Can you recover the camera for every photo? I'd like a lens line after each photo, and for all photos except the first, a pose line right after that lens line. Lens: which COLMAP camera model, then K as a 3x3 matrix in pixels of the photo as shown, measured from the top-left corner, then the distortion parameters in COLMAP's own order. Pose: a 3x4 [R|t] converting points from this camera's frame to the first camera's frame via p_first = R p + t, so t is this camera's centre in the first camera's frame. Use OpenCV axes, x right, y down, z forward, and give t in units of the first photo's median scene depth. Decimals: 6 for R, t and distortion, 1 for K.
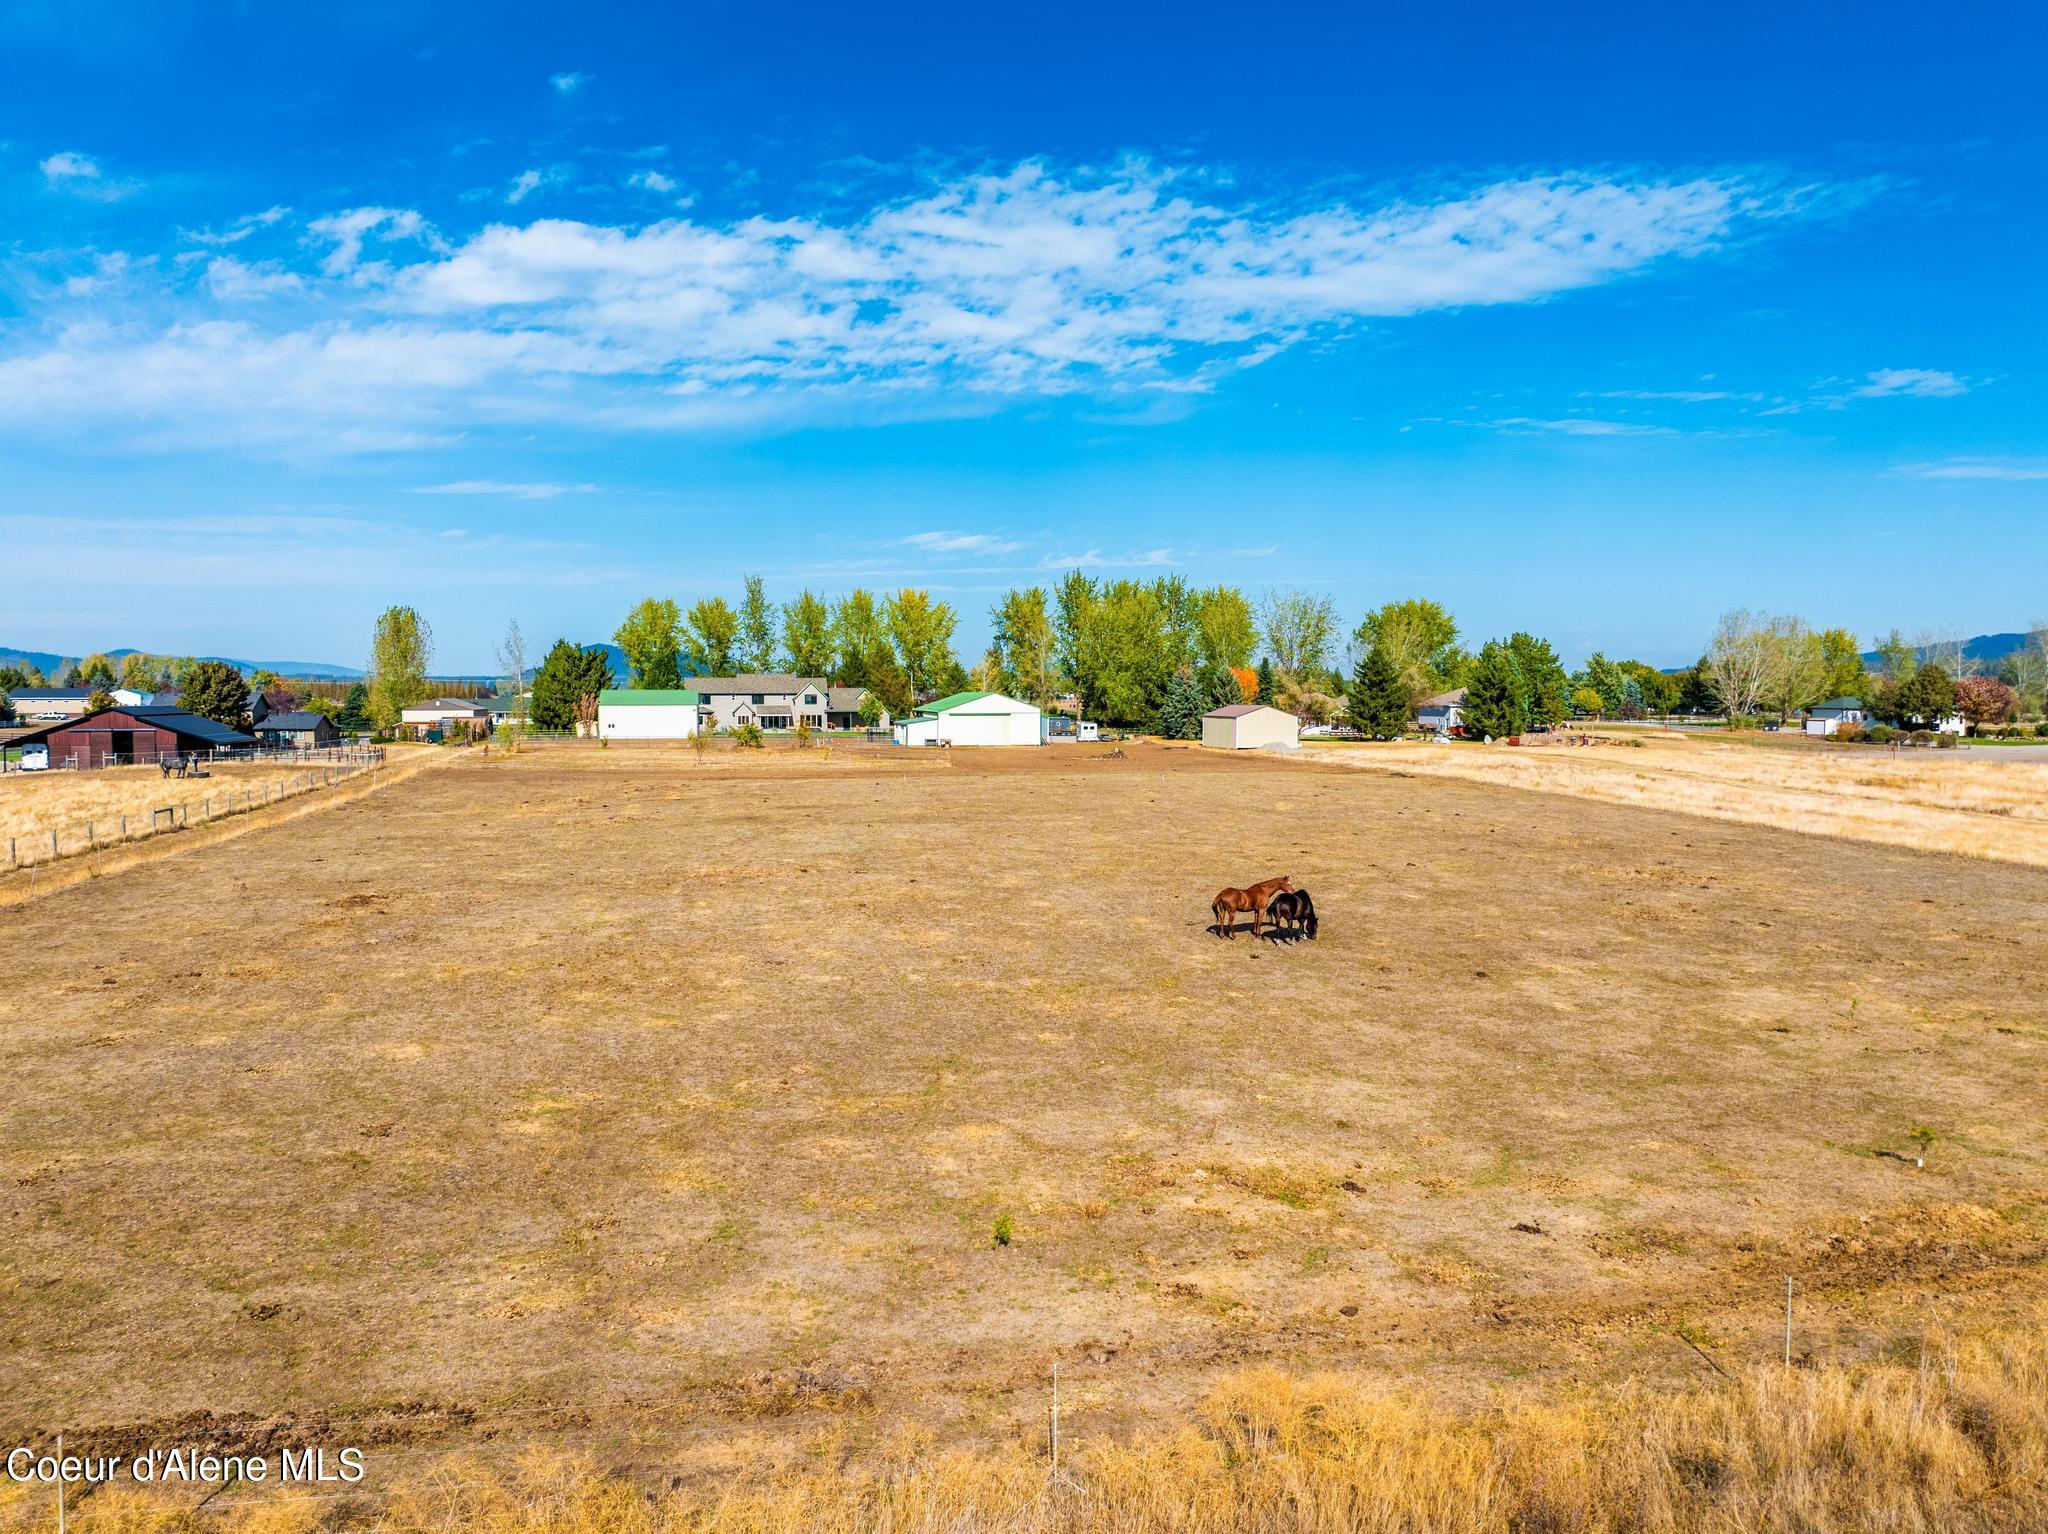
lens RADIAL K [[1443.4, 0, 1027.1], [0, 1443.4, 762.6], [0, 0, 1]] dist [-0.004950, -0.062796]
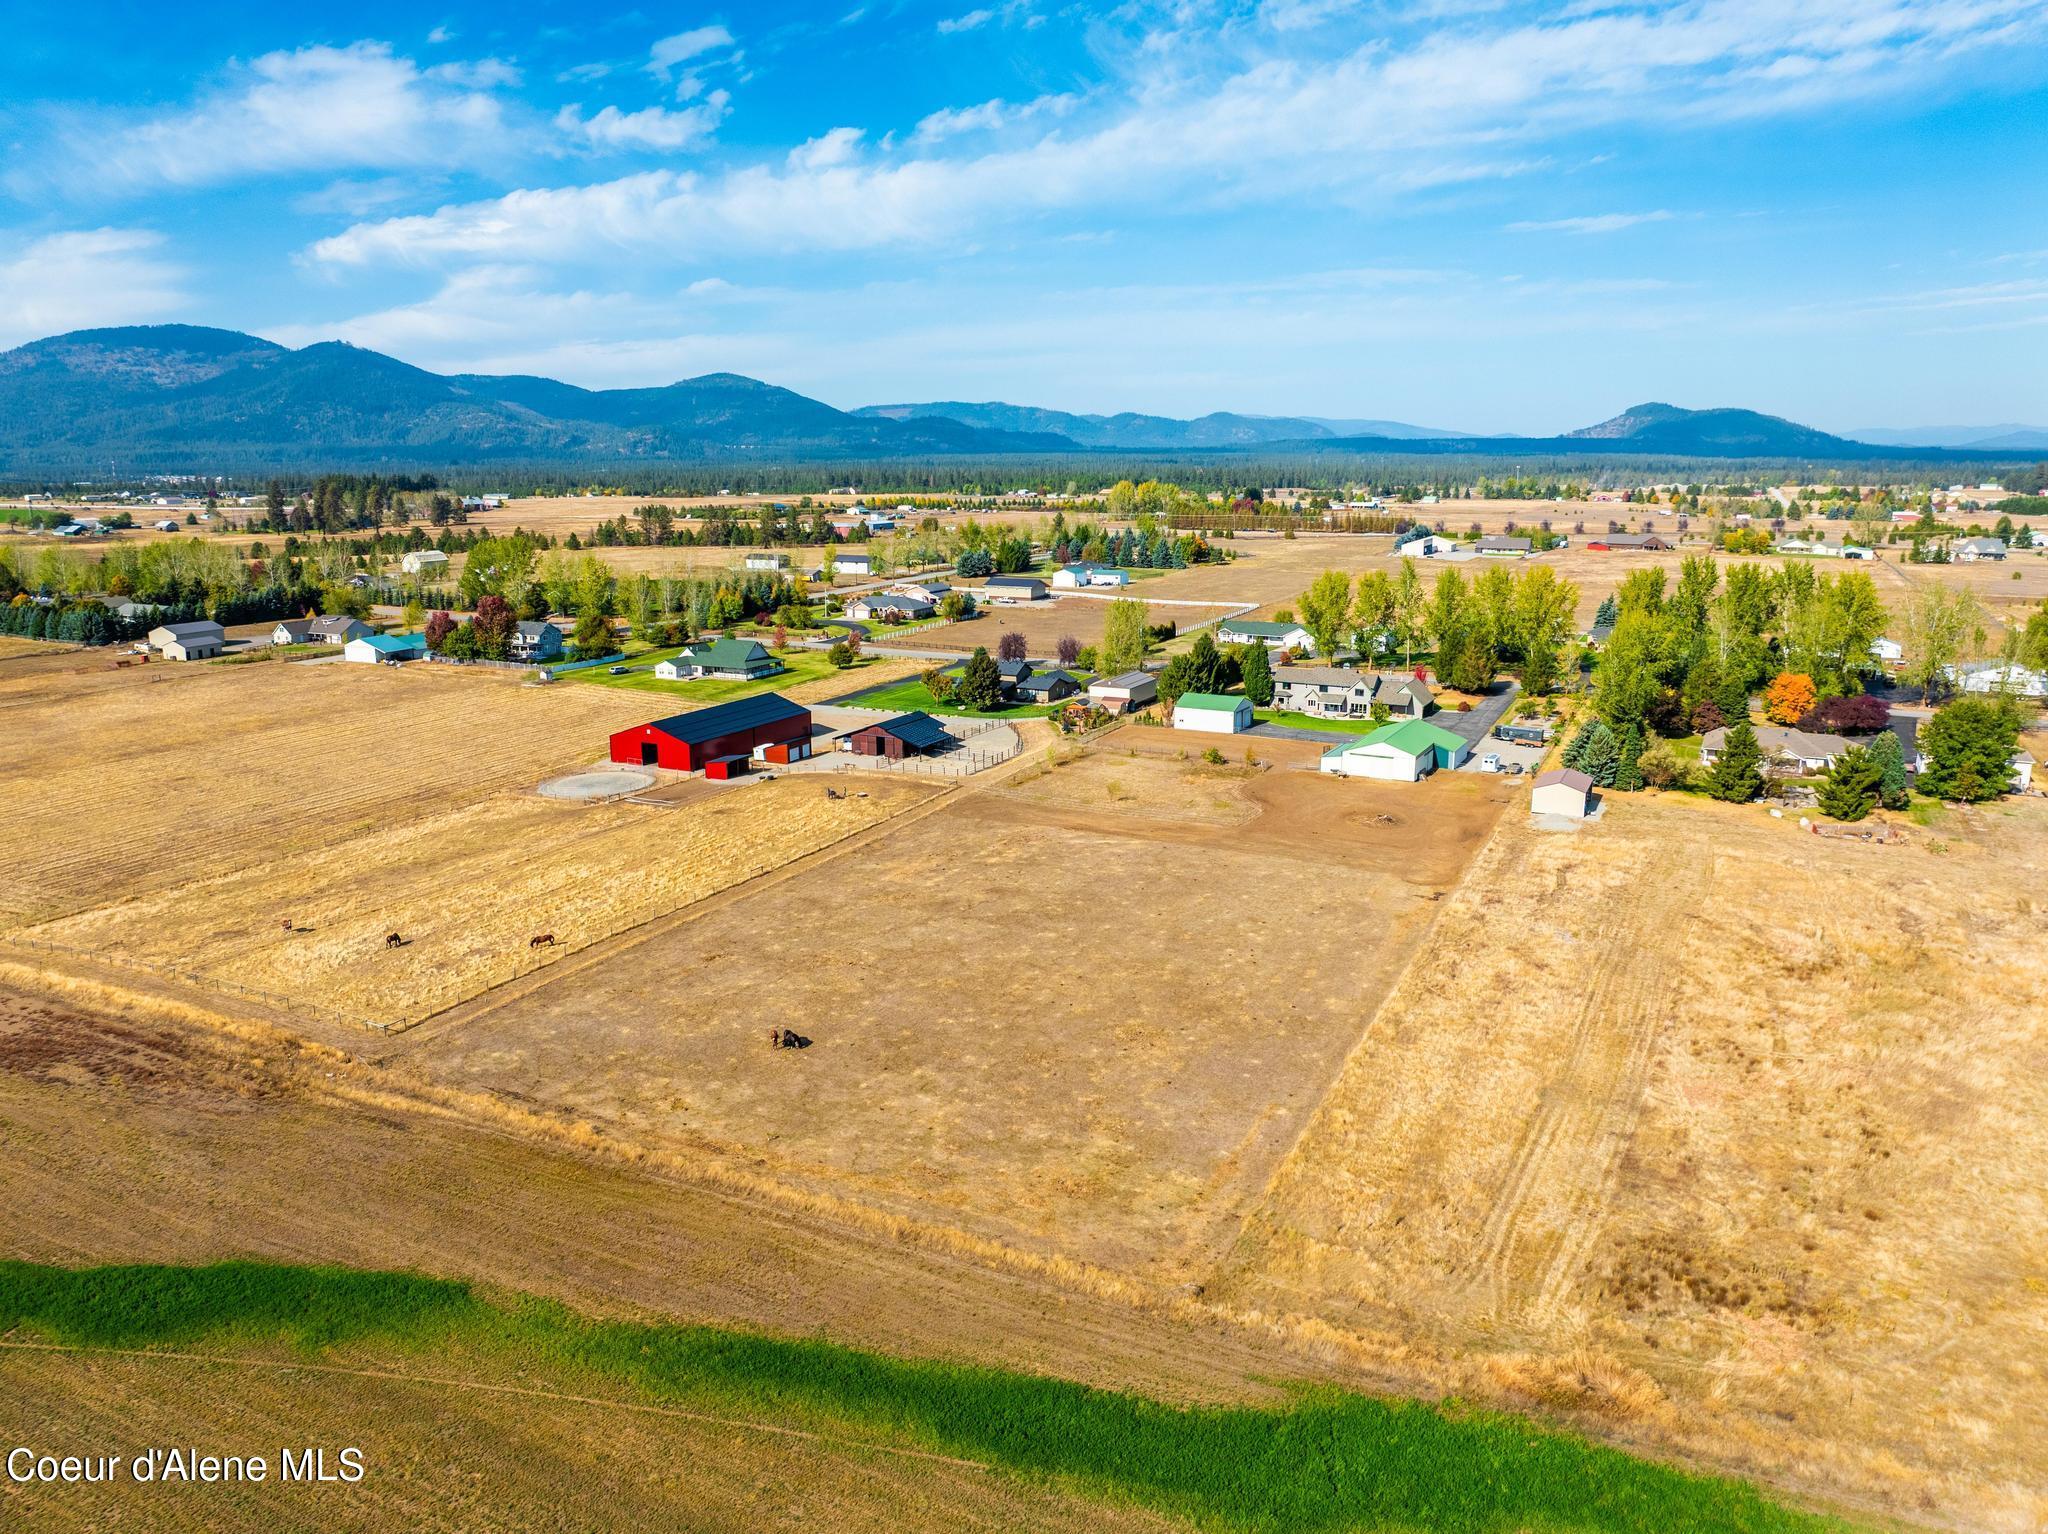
lens RADIAL K [[1446.0, 0, 1026.9], [0, 1446.0, 745.7], [0, 0, 1]] dist [-0.031339, -0.012016]
pose [[0.767723, 0.127935, -0.627881, 0.475219], [-0.028834, 0.985771, 0.165602, -0.213594], [0.640133, -0.109032, 0.760488, -0.236846]]
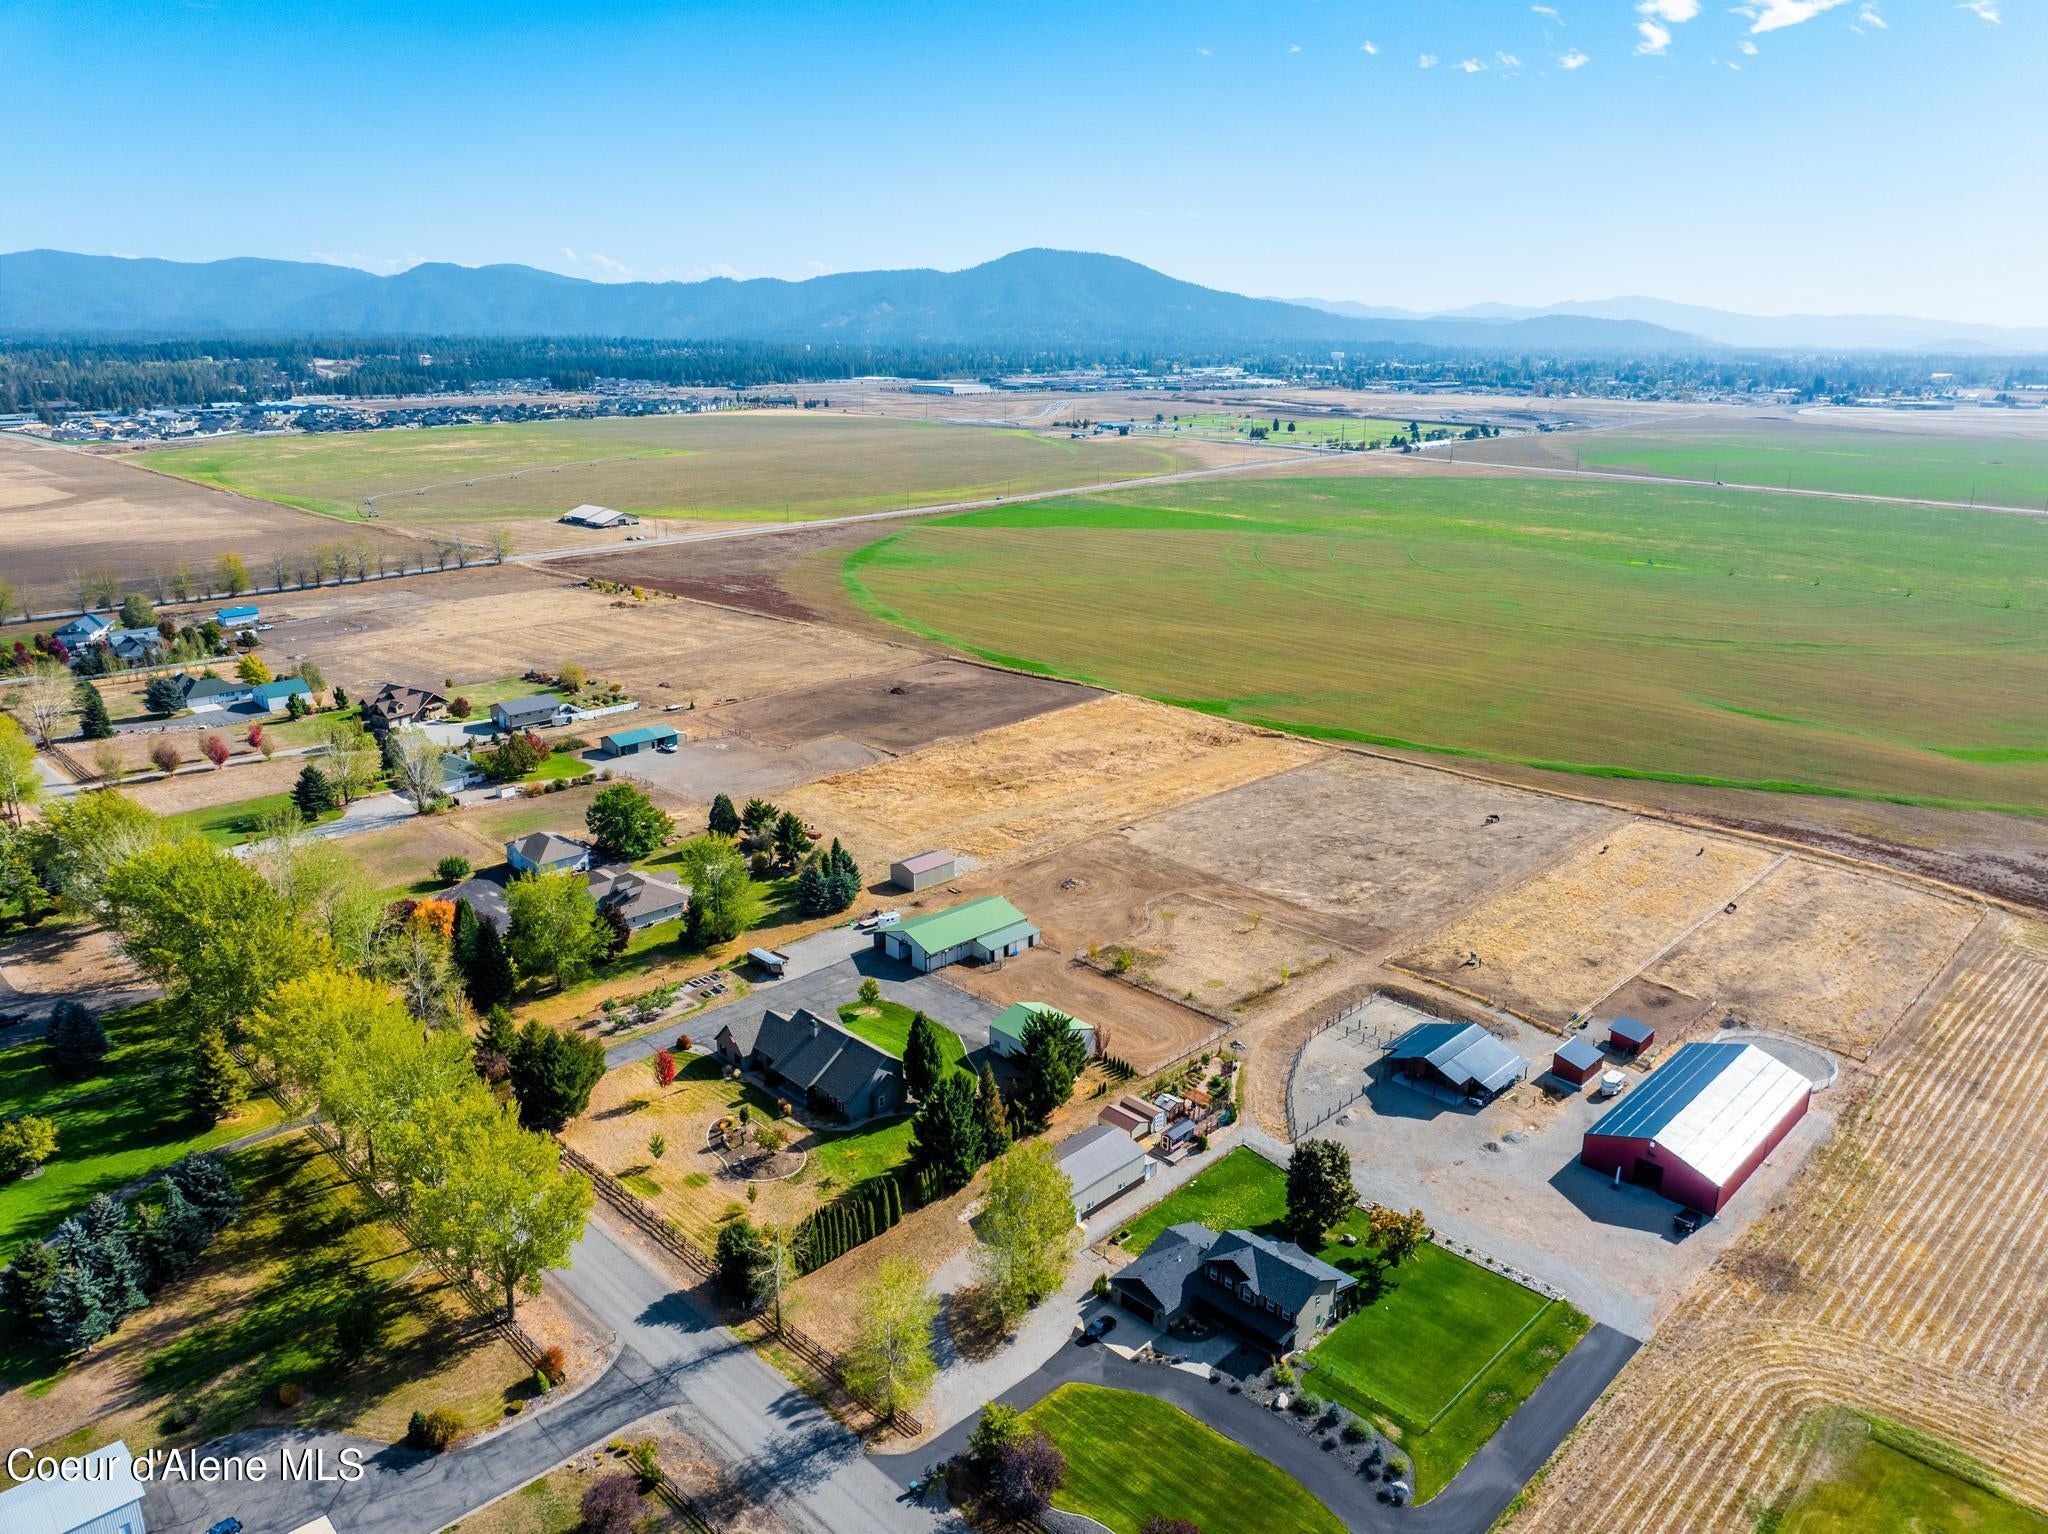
lens RADIAL K [[1469.7, 0, 1028.4], [0, 1469.7, 718.3], [0, 0, 1]] dist [-0.040988, 0.000743]
pose [[-0.529406, -0.218477, 0.819754, -1.056907], [0.040173, 0.958732, 0.281460, -0.551353], [-0.847417, 0.181938, -0.498782, 1.389588]]
